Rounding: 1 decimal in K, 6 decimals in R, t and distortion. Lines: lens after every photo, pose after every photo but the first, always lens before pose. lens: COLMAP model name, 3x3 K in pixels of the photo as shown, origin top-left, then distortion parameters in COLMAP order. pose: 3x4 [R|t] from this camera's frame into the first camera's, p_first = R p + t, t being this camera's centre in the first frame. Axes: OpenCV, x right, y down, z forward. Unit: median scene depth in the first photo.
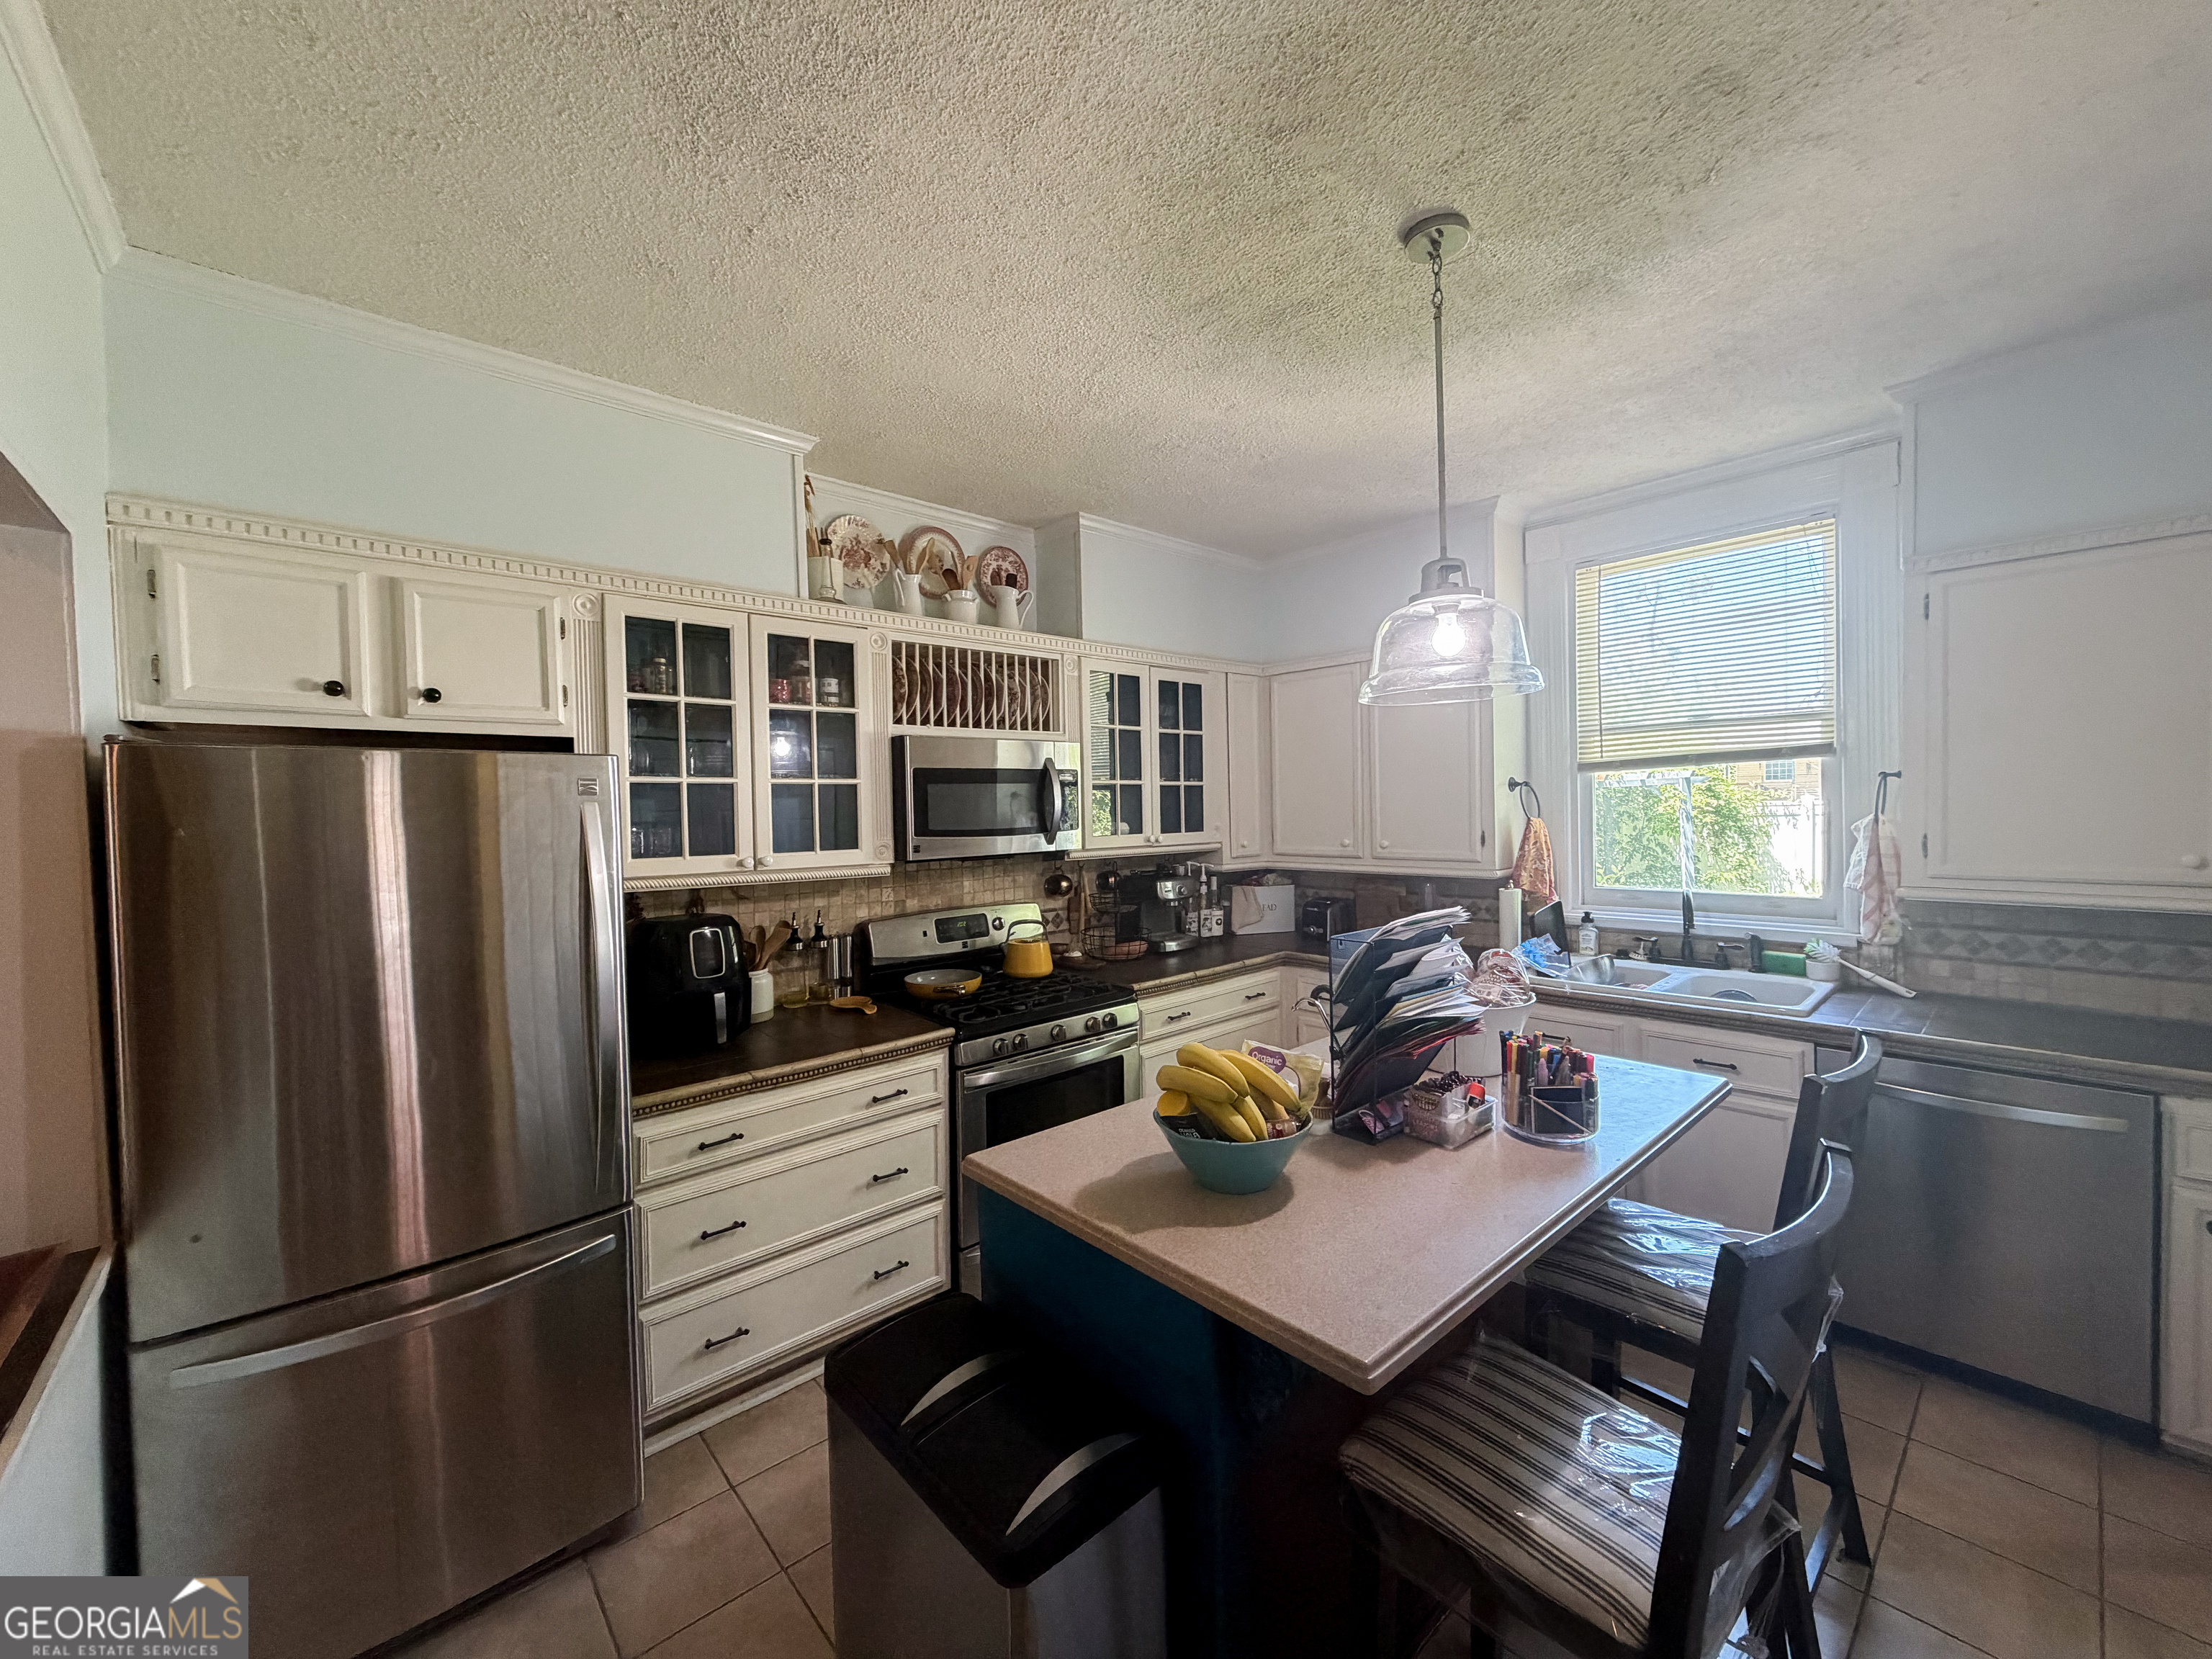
lens RADIAL K [[880.4, 0, 1090.0], [0, 880.4, 842.5], [0, 0, 1]] dist [0.000345, -0.000428]
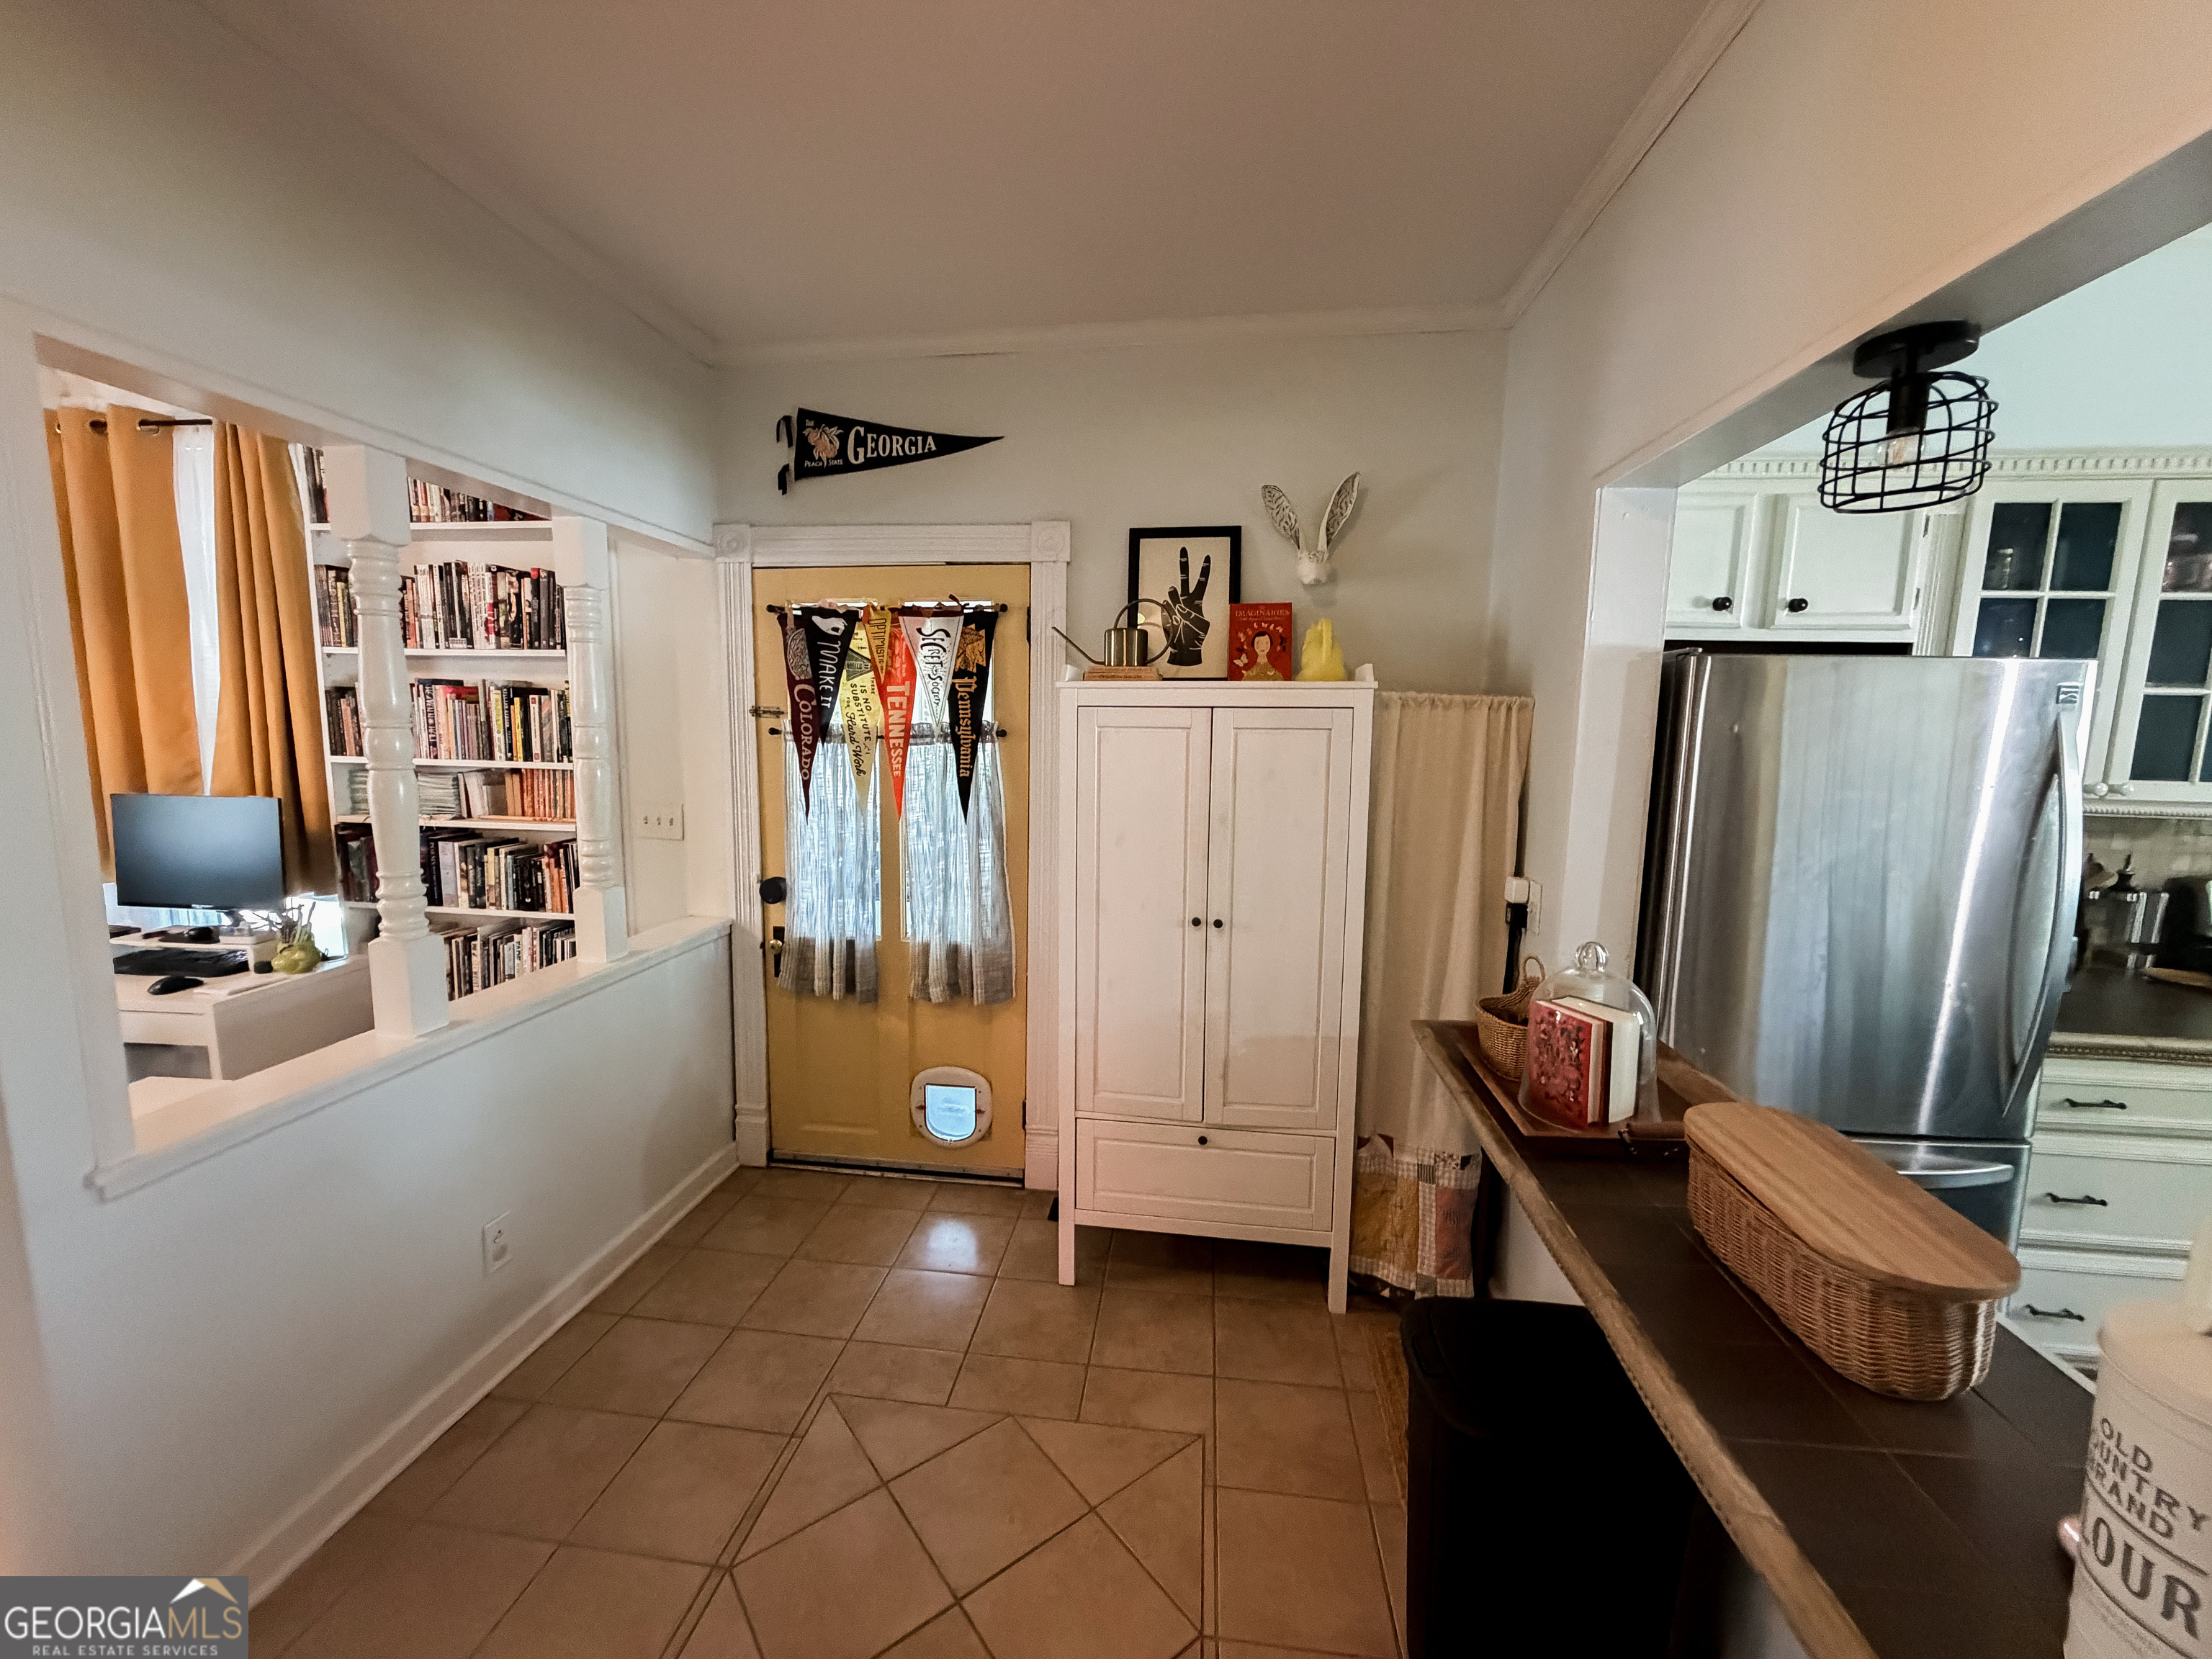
lens RADIAL K [[880.4, 0, 1092.5], [0, 880.4, 831.4], [0, 0, 1]] dist [0.000345, -0.000428]
pose [[0.644035, 0.137637, -0.752512, -0.434390], [-0.063458, 0.989903, 0.126746, 0.020283], [0.762360, -0.033876, 0.646266, -0.321173]]
